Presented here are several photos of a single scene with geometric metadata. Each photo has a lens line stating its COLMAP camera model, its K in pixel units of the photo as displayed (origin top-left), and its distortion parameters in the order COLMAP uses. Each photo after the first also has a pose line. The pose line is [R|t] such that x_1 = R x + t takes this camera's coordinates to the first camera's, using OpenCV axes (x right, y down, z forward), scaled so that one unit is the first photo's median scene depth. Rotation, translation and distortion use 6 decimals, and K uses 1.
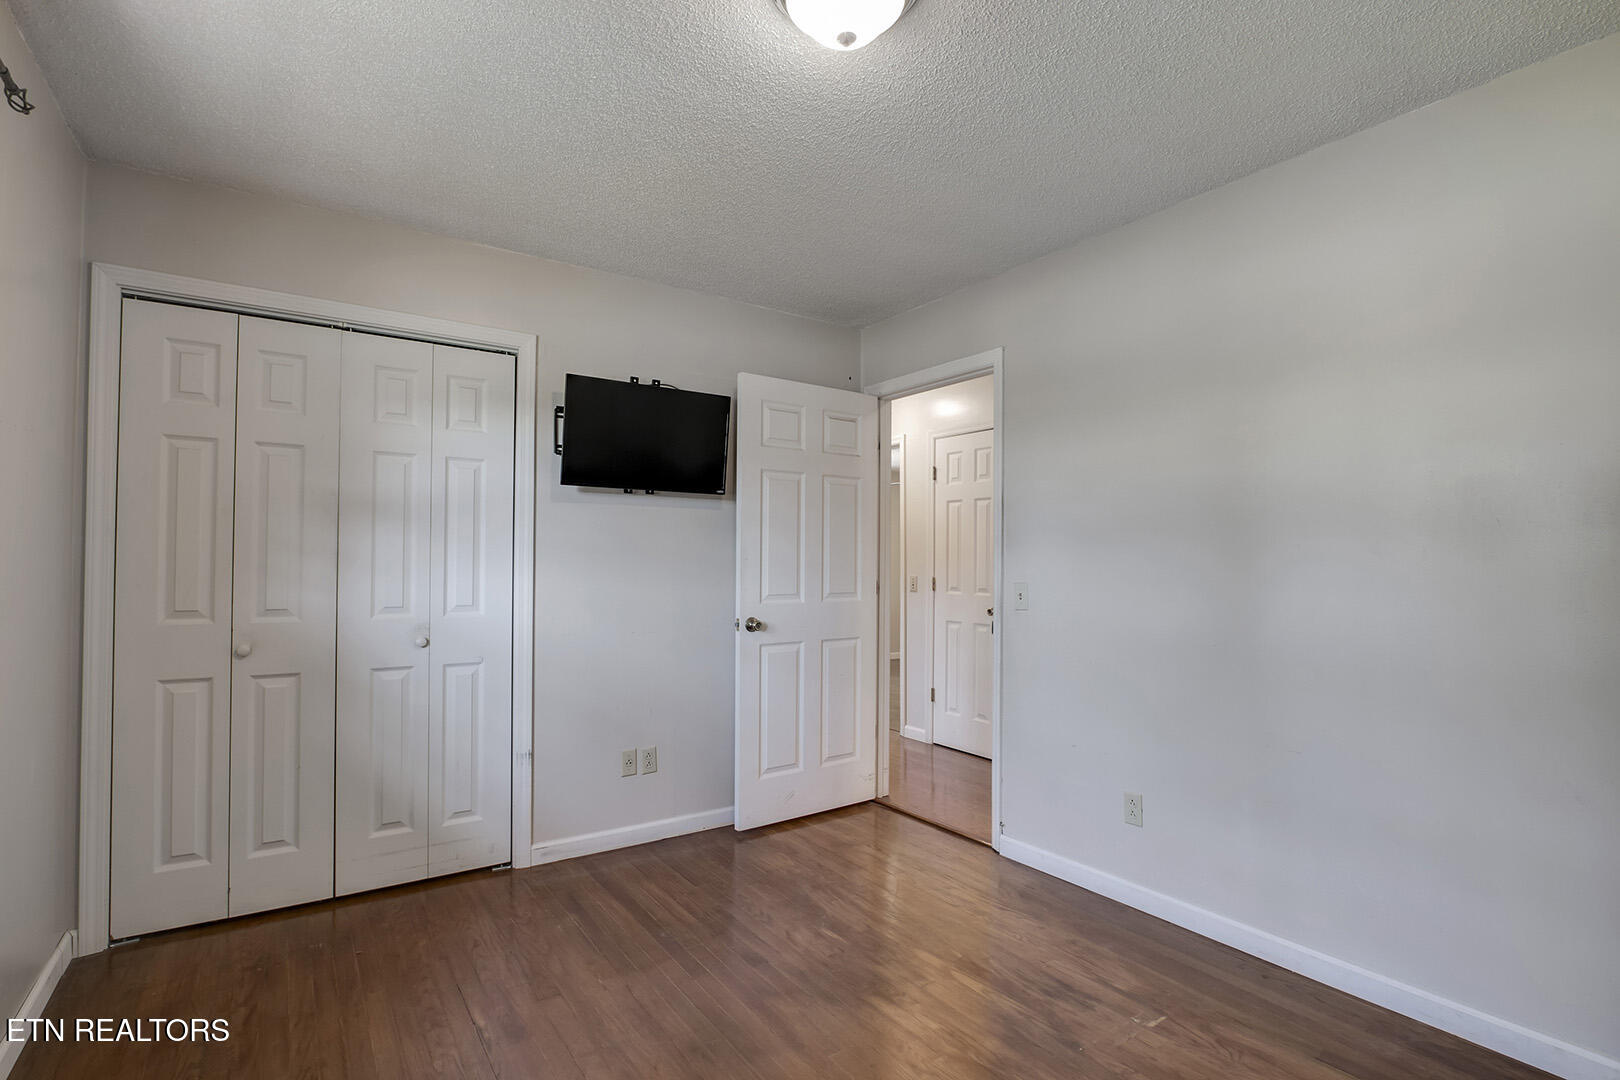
lens RADIAL K [[768.5, 0, 809.1], [0, 768.5, 548.8], [0, 0, 1]] dist [-0.024184, 0.002375]
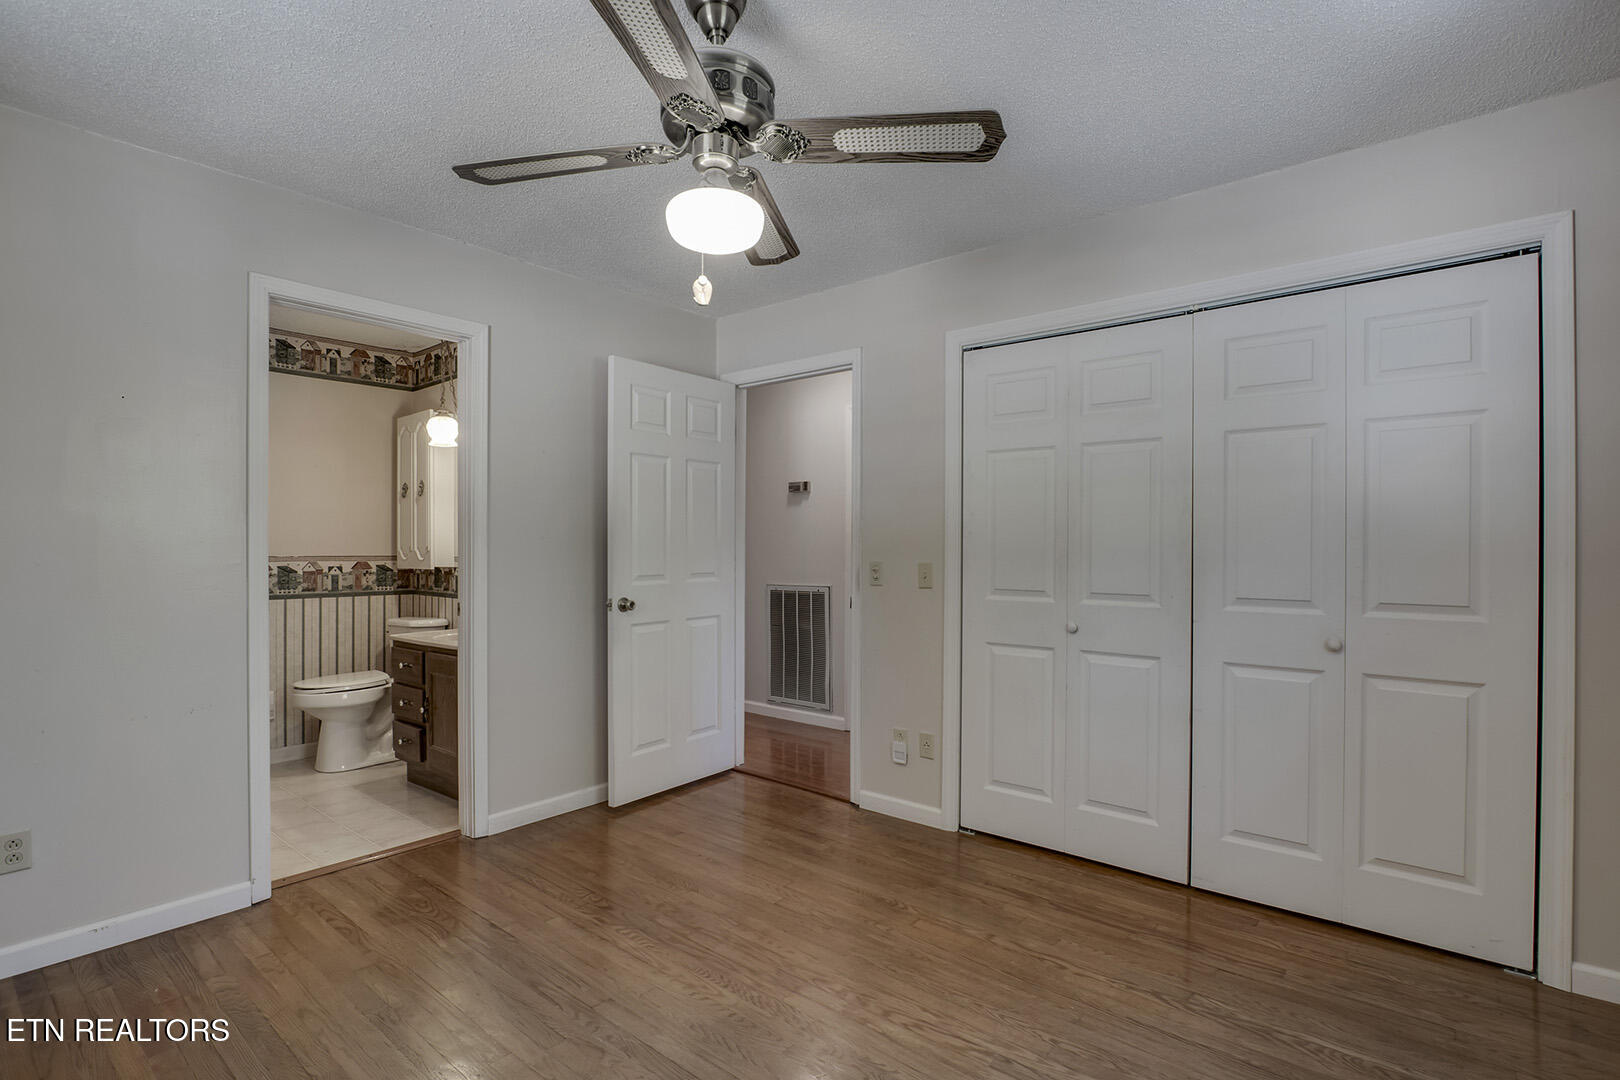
lens RADIAL K [[768.5, 0, 815.4], [0, 768.5, 541.7], [0, 0, 1]] dist [-0.024184, 0.002375]
pose [[0.968163, -0.007807, 0.250199, -0.080710], [0.003885, 0.999862, 0.016168, -0.000998], [-0.250291, -0.014681, 0.968059, -0.050676]]
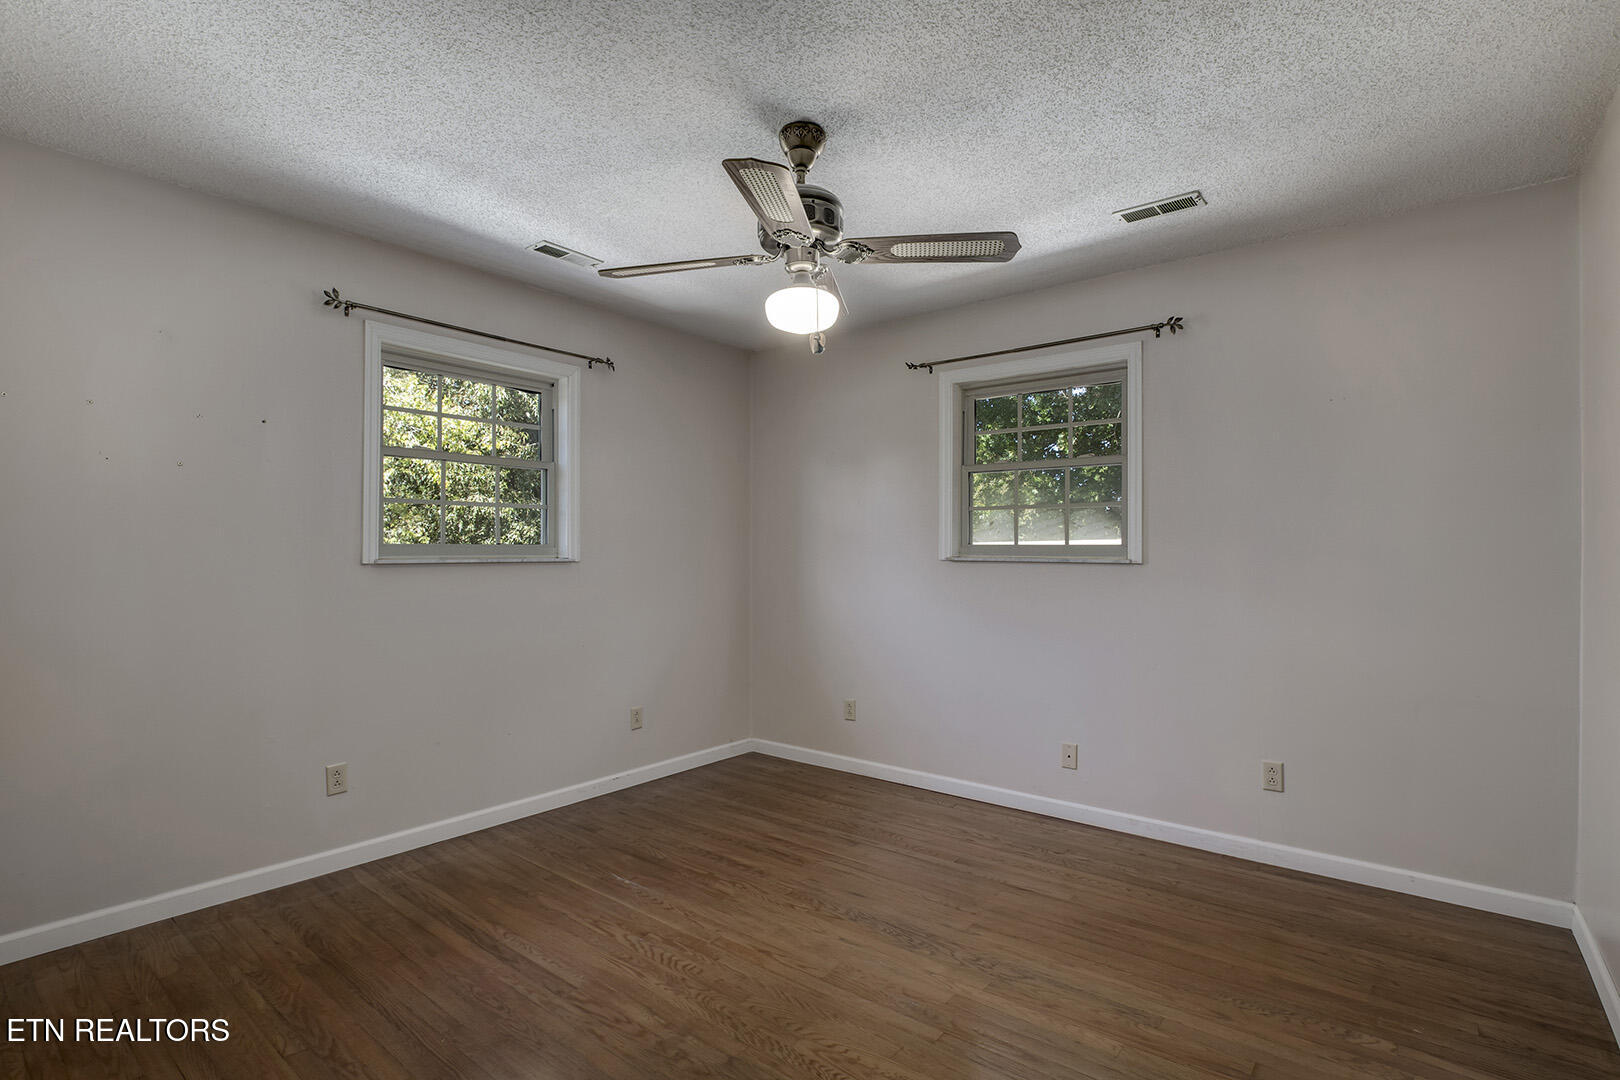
lens RADIAL K [[768.5, 0, 818.3], [0, 768.5, 549.1], [0, 0, 1]] dist [-0.024184, 0.002375]
pose [[-0.960473, -0.012848, -0.278075, 0.255596], [-0.006838, 0.999722, -0.022570, 0.026500], [0.278288, -0.019777, -0.960294, 1.599881]]
